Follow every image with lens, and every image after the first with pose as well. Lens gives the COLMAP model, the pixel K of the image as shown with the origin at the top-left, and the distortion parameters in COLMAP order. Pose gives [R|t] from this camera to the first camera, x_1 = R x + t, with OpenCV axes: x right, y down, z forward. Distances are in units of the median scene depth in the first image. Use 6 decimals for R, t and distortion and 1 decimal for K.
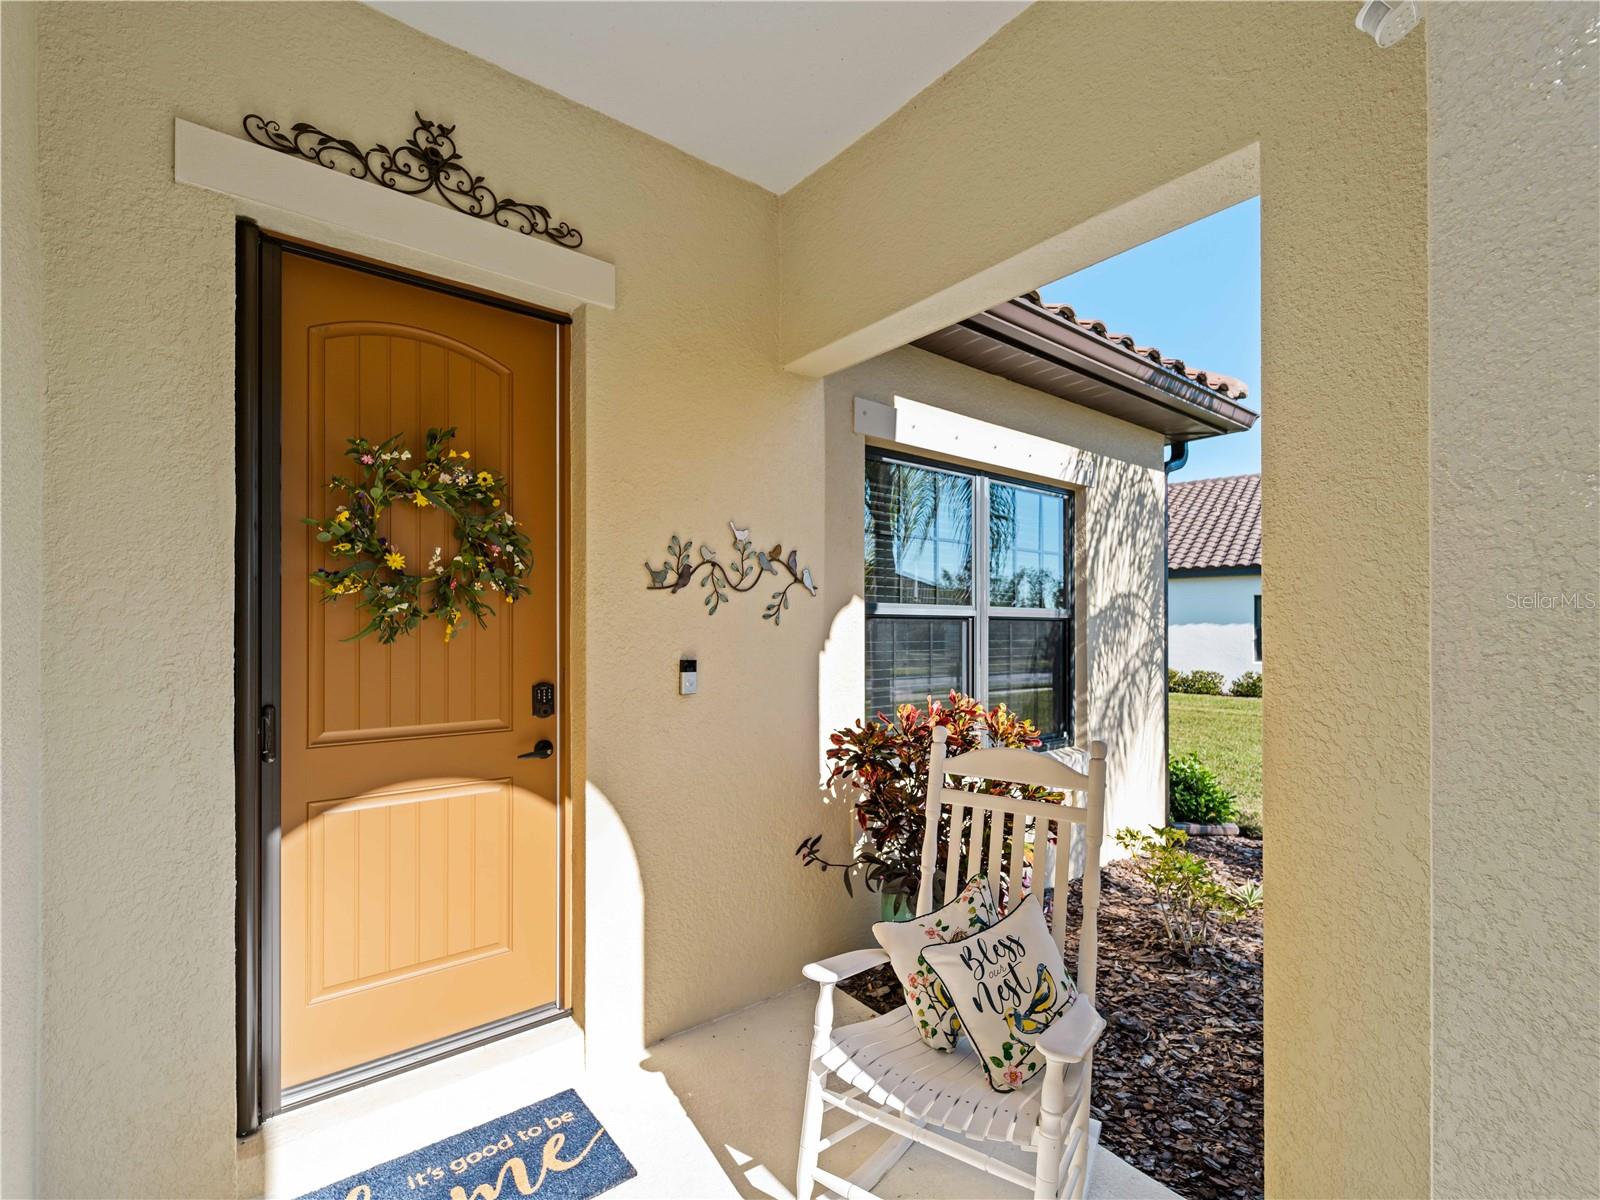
lens RADIAL K [[707.4, 0, 779.2], [0, 707.4, 615.7], [0, 0, 1]] dist [0.027531, -0.015509]
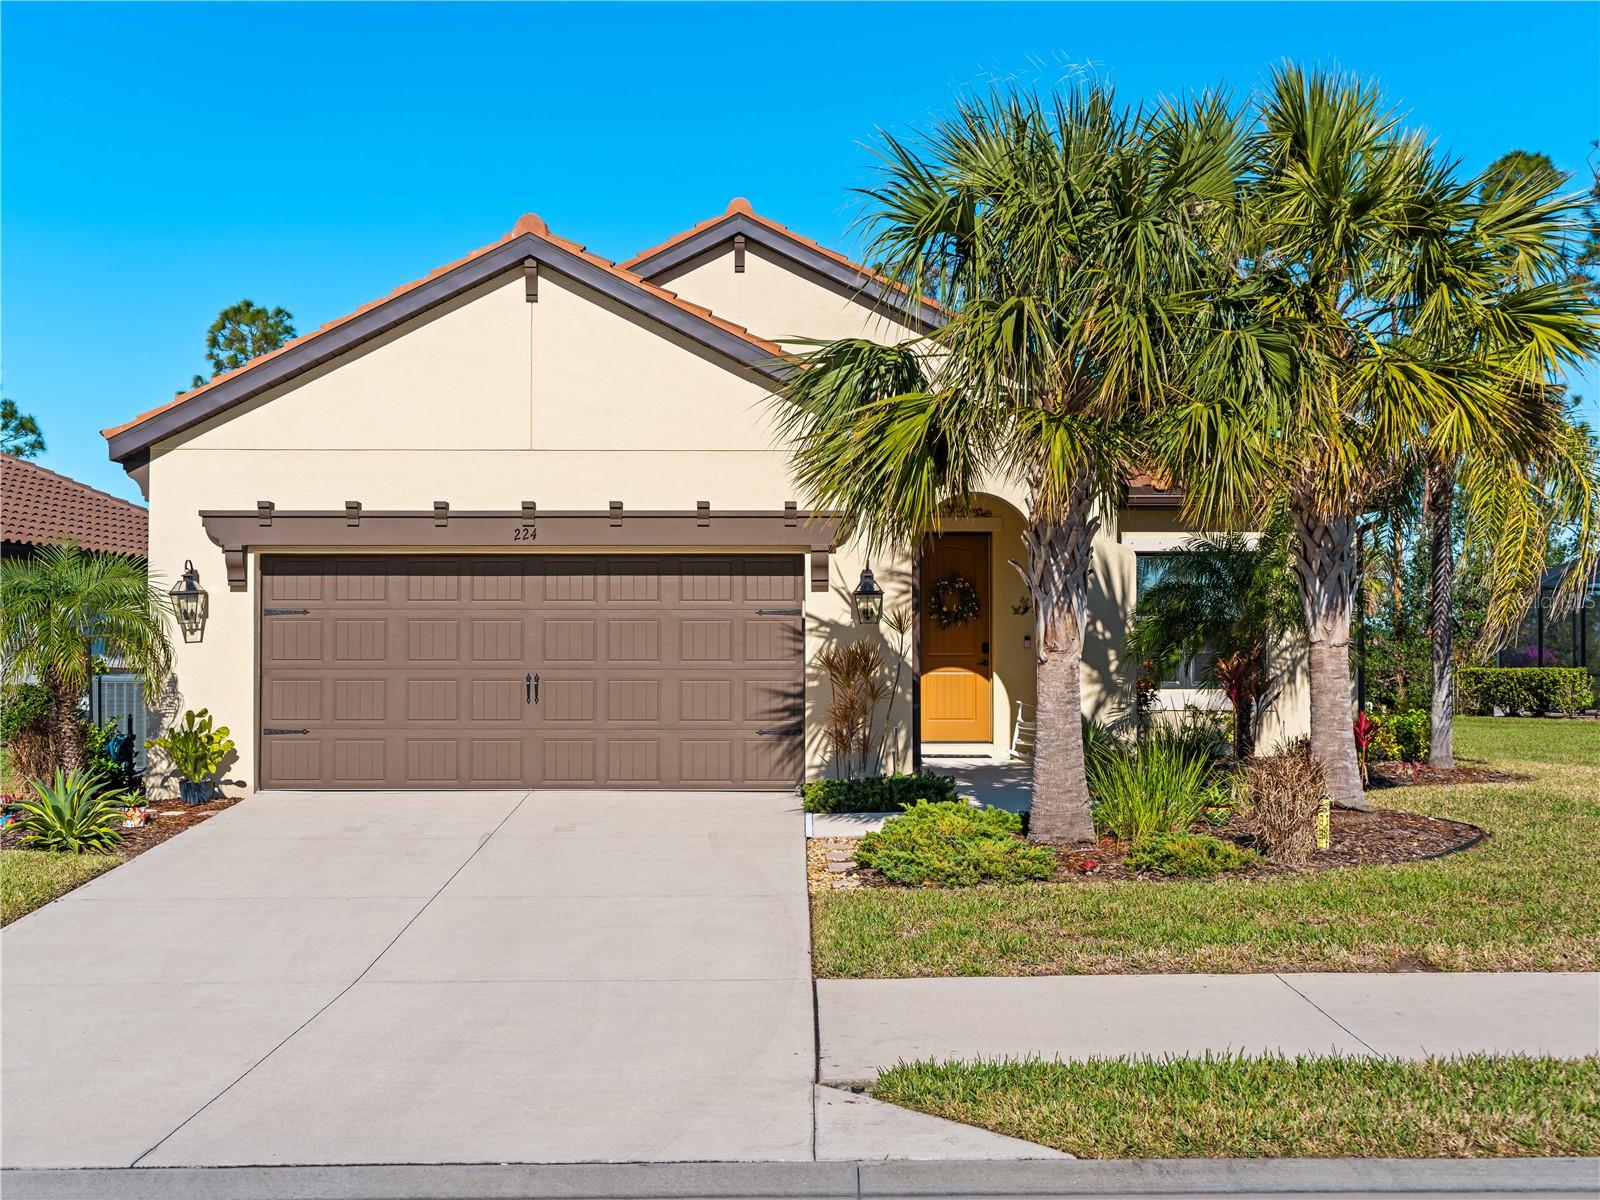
lens RADIAL K [[1864.9, 0, 800.0], [0, 1864.9, 600.0], [0, 0, 1]] dist [0.002744, -0.000054]
pose [[0.798203, -0.022192, -0.601980, 4.715437], [0.008811, 0.999644, -0.025169, 0.115762], [0.602324, 0.014786, 0.798115, -7.227141]]
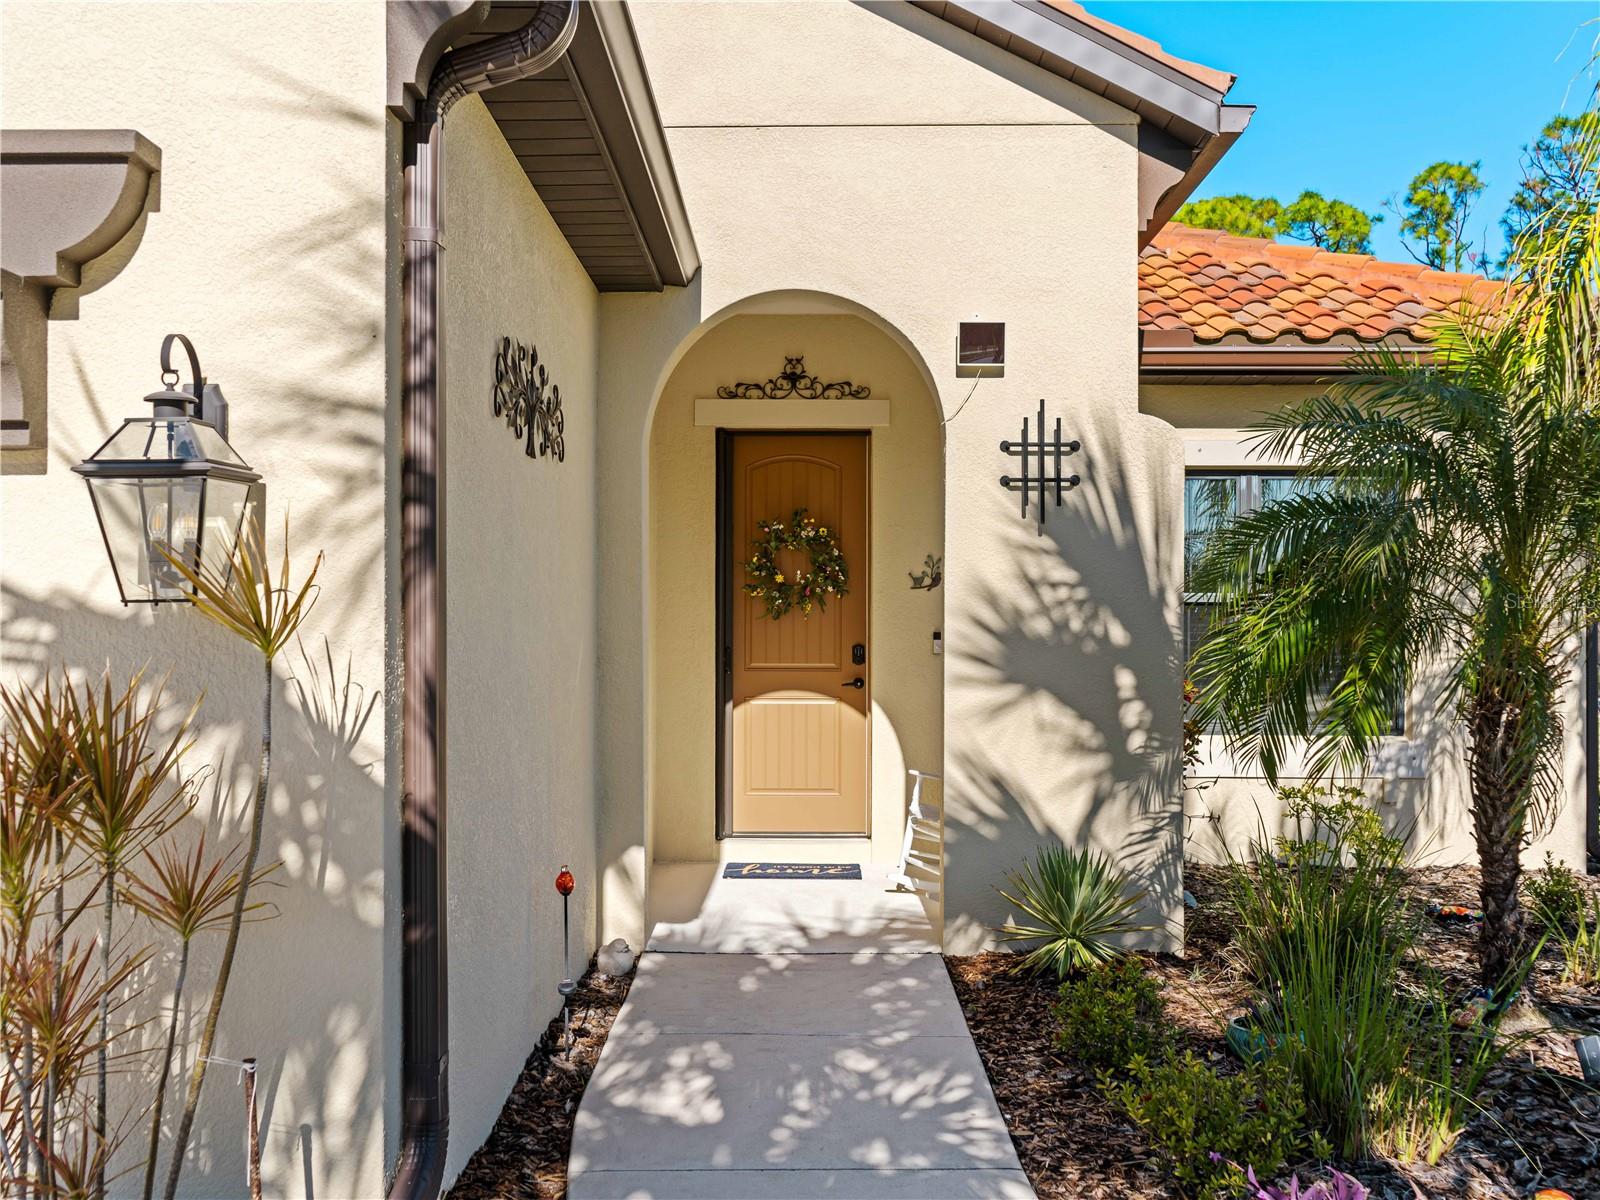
lens RADIAL K [[1357.9, 0, 800.0], [0, 1357.9, 600.0], [0, 0, 1]] dist [0.002048, 0.001010]
pose [[0.788895, -0.016155, -0.614316, 1.761340], [0.007477, 0.999833, -0.016692, 0.045175], [0.614483, 0.008575, 0.788884, -1.878915]]
